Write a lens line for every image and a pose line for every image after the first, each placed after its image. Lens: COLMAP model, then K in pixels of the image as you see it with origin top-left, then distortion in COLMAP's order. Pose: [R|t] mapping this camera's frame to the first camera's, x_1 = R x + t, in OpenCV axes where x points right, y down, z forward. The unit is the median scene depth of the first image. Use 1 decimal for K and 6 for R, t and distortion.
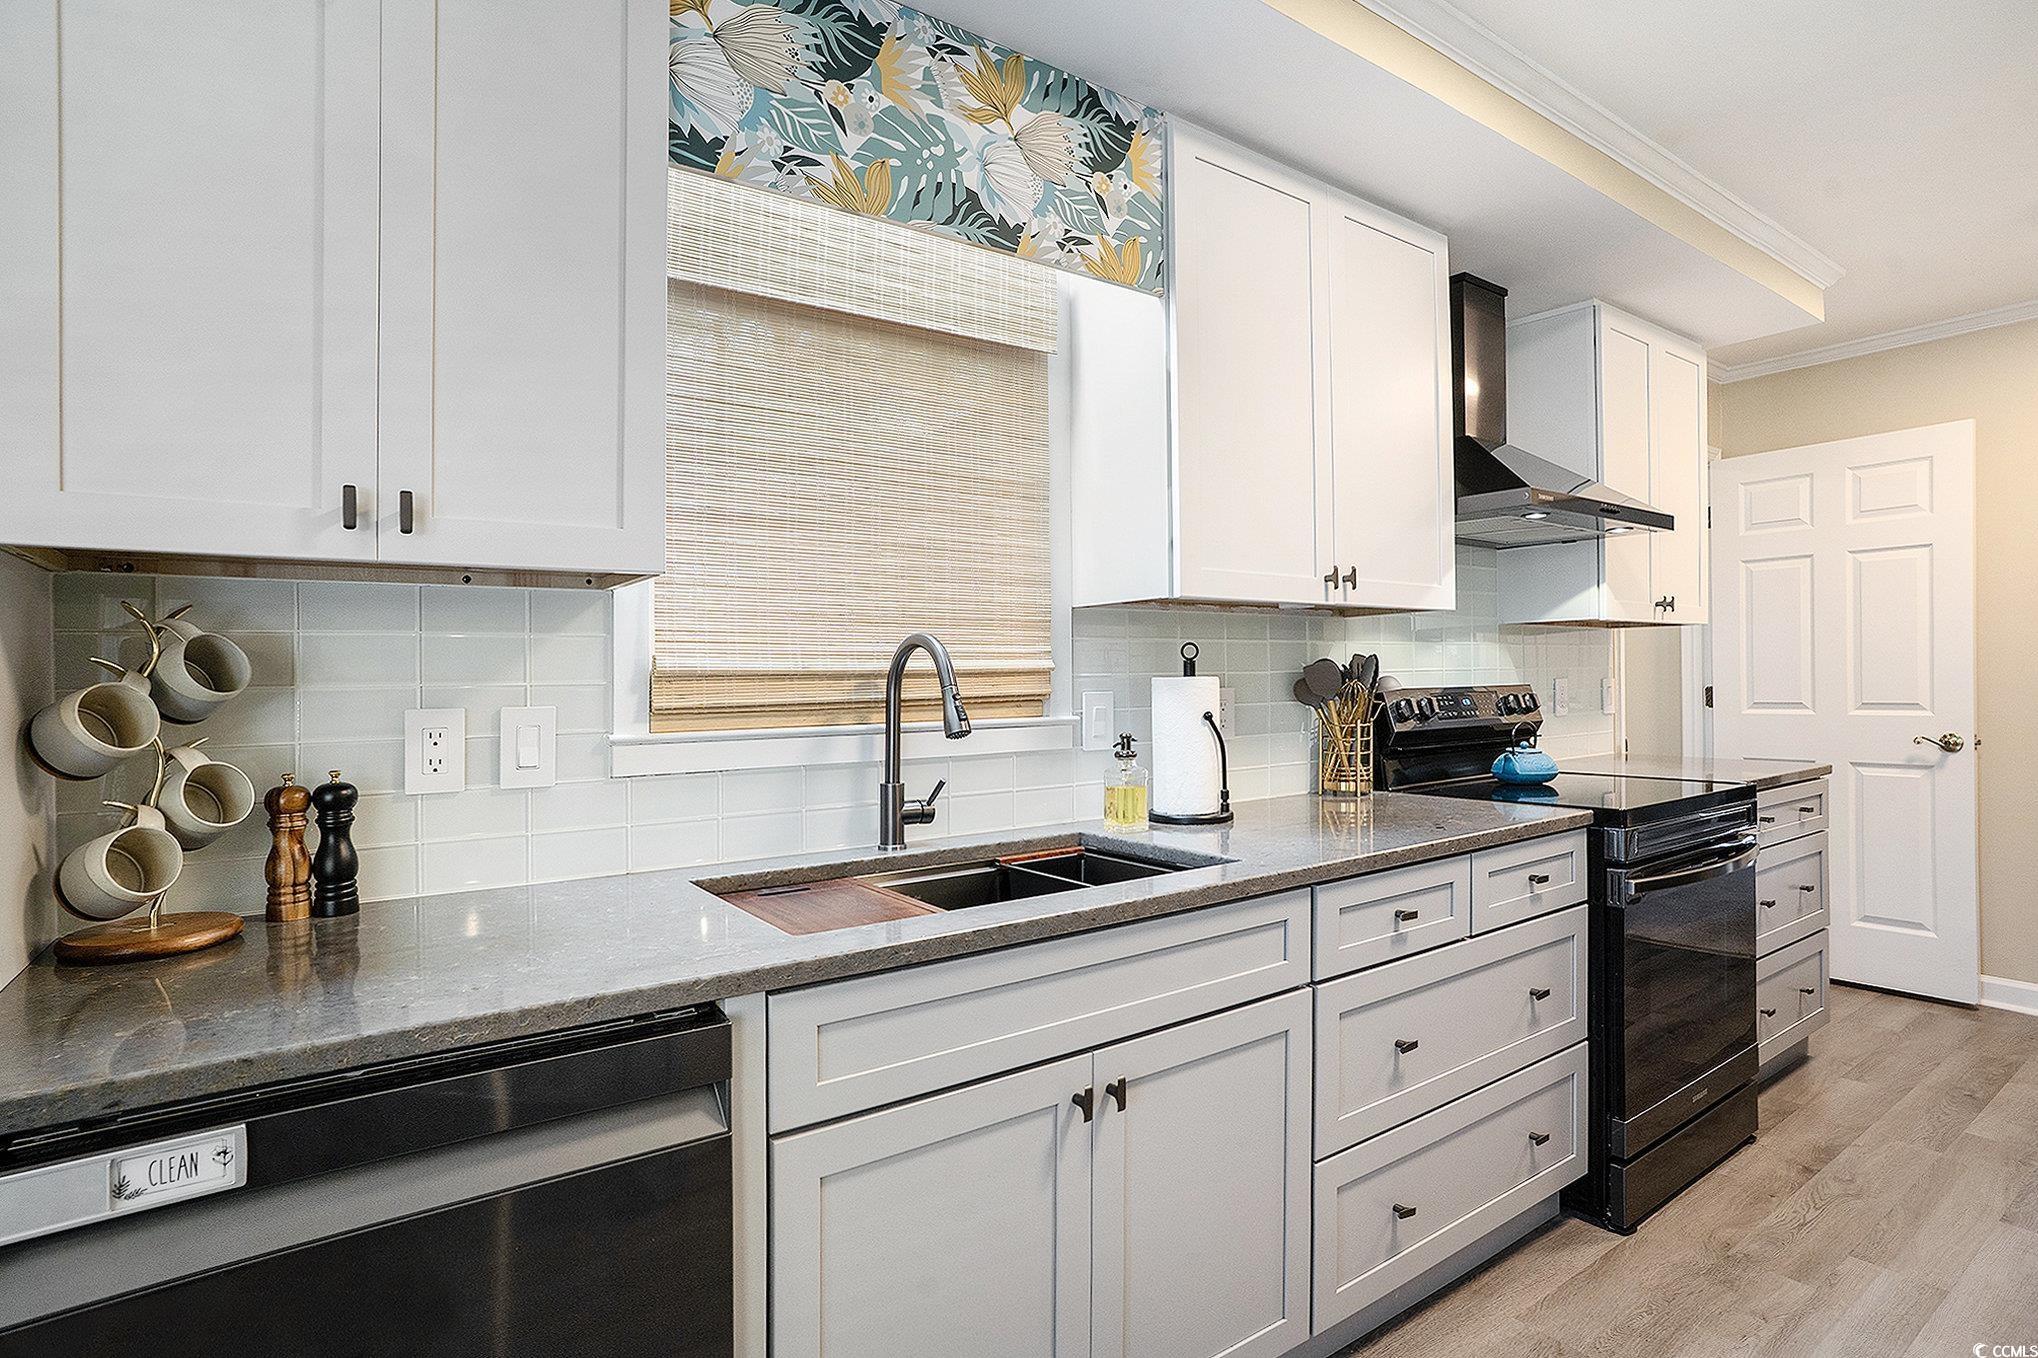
lens RADIAL K [[1002.4, 0, 1011.5], [0, 1002.4, 681.3], [0, 0, 1]] dist [-0.031532, 0.000482]
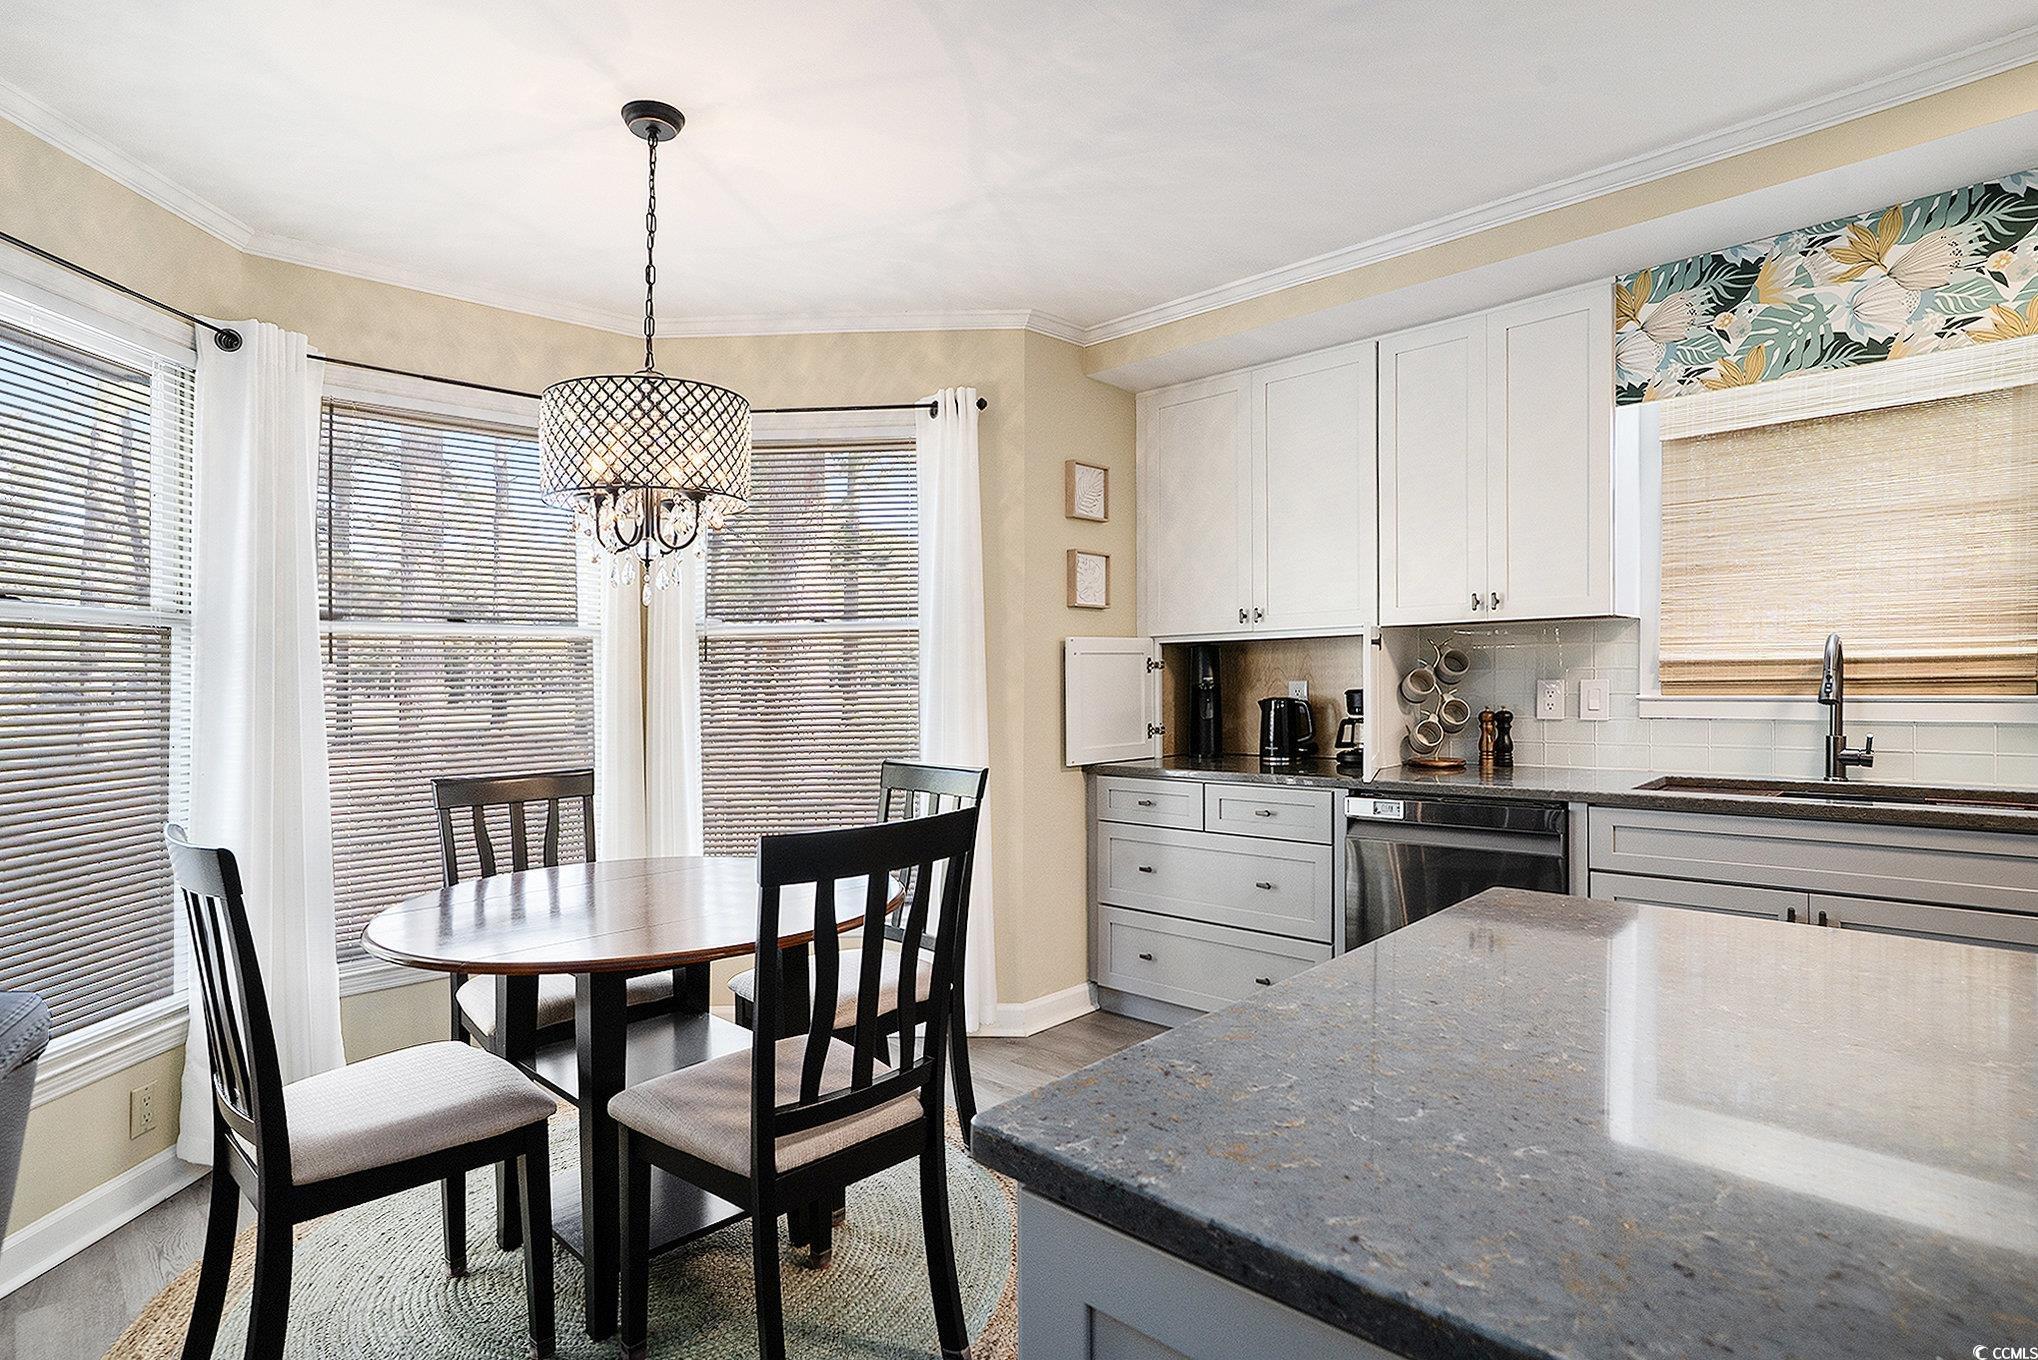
lens RADIAL K [[1002.4, 0, 1021.4], [0, 1002.4, 670.7], [0, 0, 1]] dist [-0.031532, 0.000482]
pose [[0.197994, 0.003917, -0.980195, 1.162048], [0.009774, 0.999934, 0.005970, -0.014100], [0.980155, -0.010762, 0.197943, -0.487240]]
